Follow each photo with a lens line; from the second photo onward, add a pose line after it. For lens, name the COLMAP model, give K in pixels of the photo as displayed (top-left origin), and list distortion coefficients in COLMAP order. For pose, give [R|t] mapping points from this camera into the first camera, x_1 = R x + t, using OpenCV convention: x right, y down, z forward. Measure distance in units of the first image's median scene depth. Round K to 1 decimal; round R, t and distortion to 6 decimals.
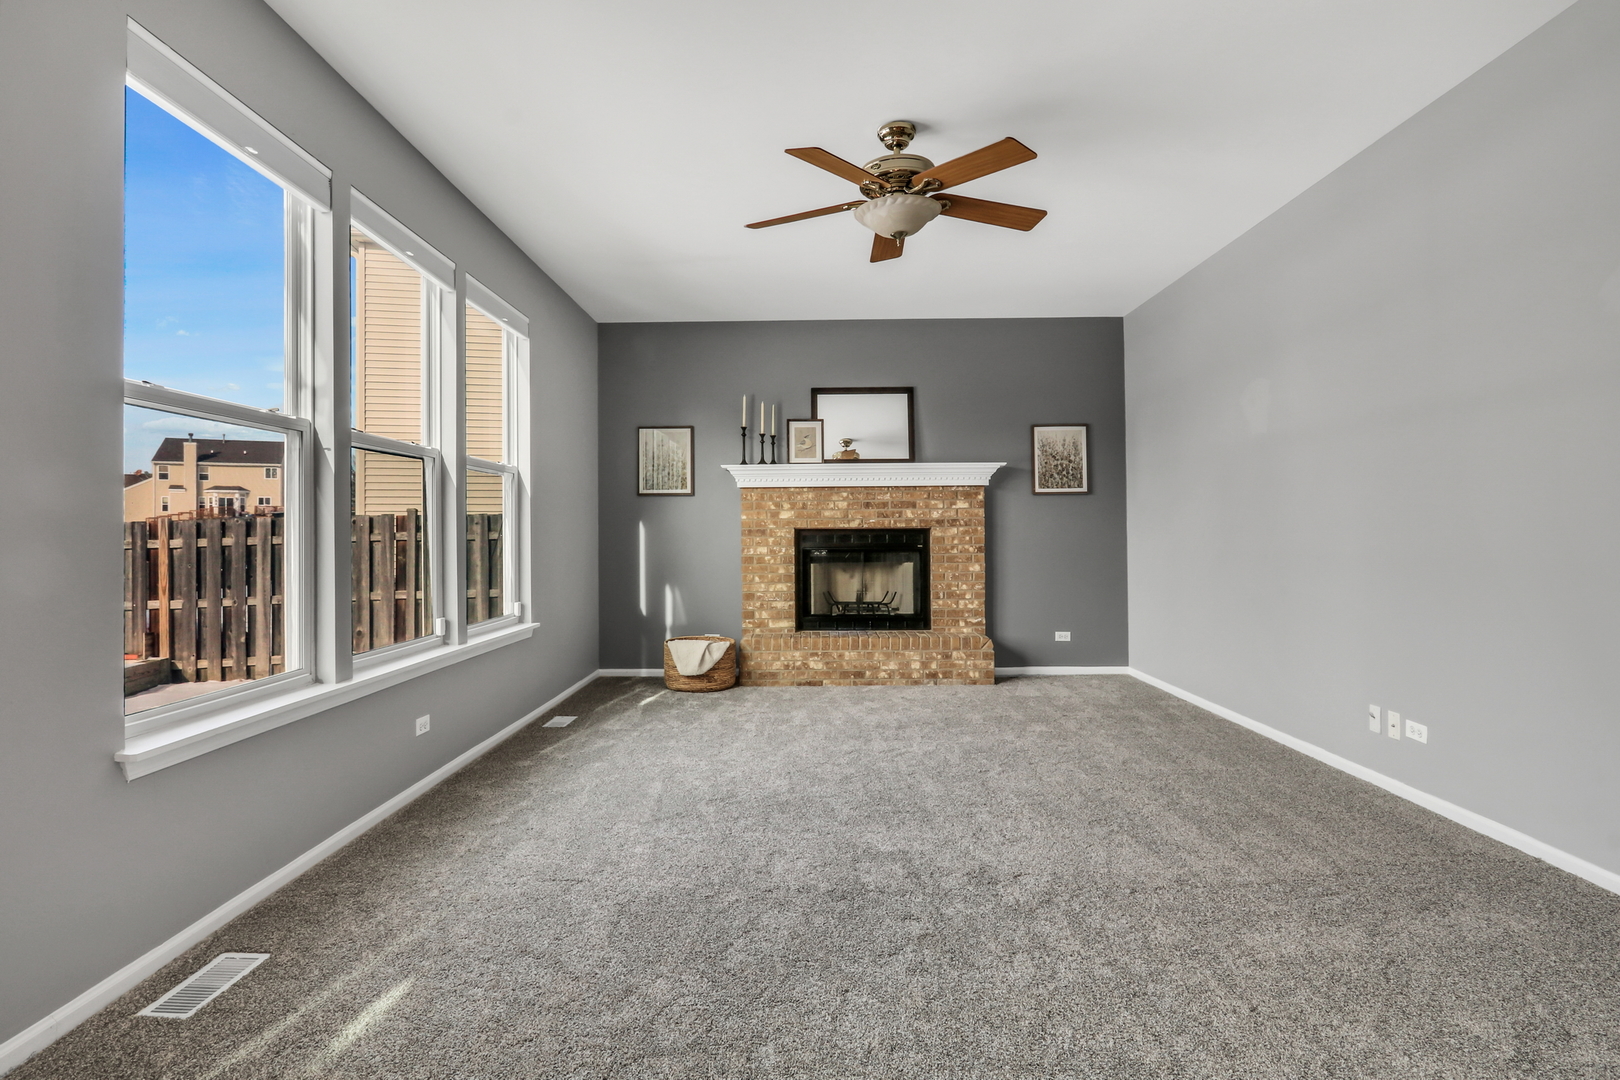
lens RADIAL K [[822.2, 0, 805.7], [0, 822.2, 550.2], [0, 0, 1]] dist [-0.016001, 0.000063]
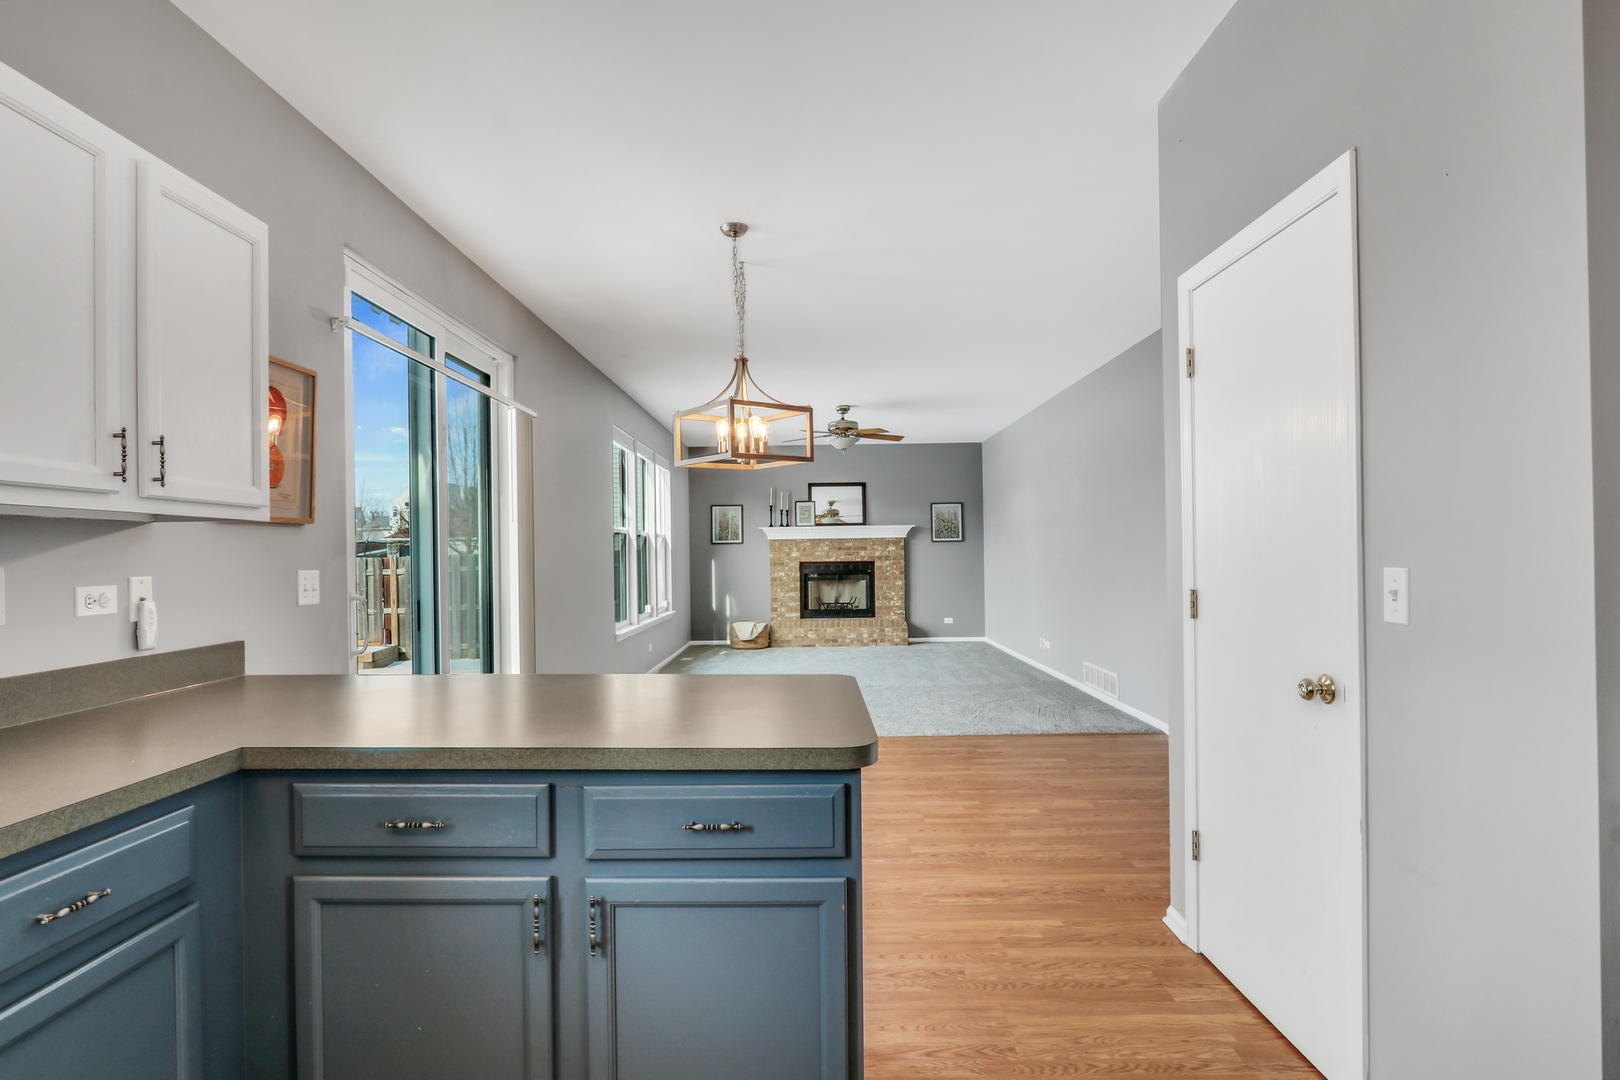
lens RADIAL K [[822.2, 0, 805.7], [0, 822.2, 550.2], [0, 0, 1]] dist [-0.016001, 0.000063]
pose [[0.999969, -0.006764, 0.004067, -0.006960], [0.006861, 0.999682, -0.024278, -0.008104], [-0.003901, 0.024305, 0.999697, -0.813851]]
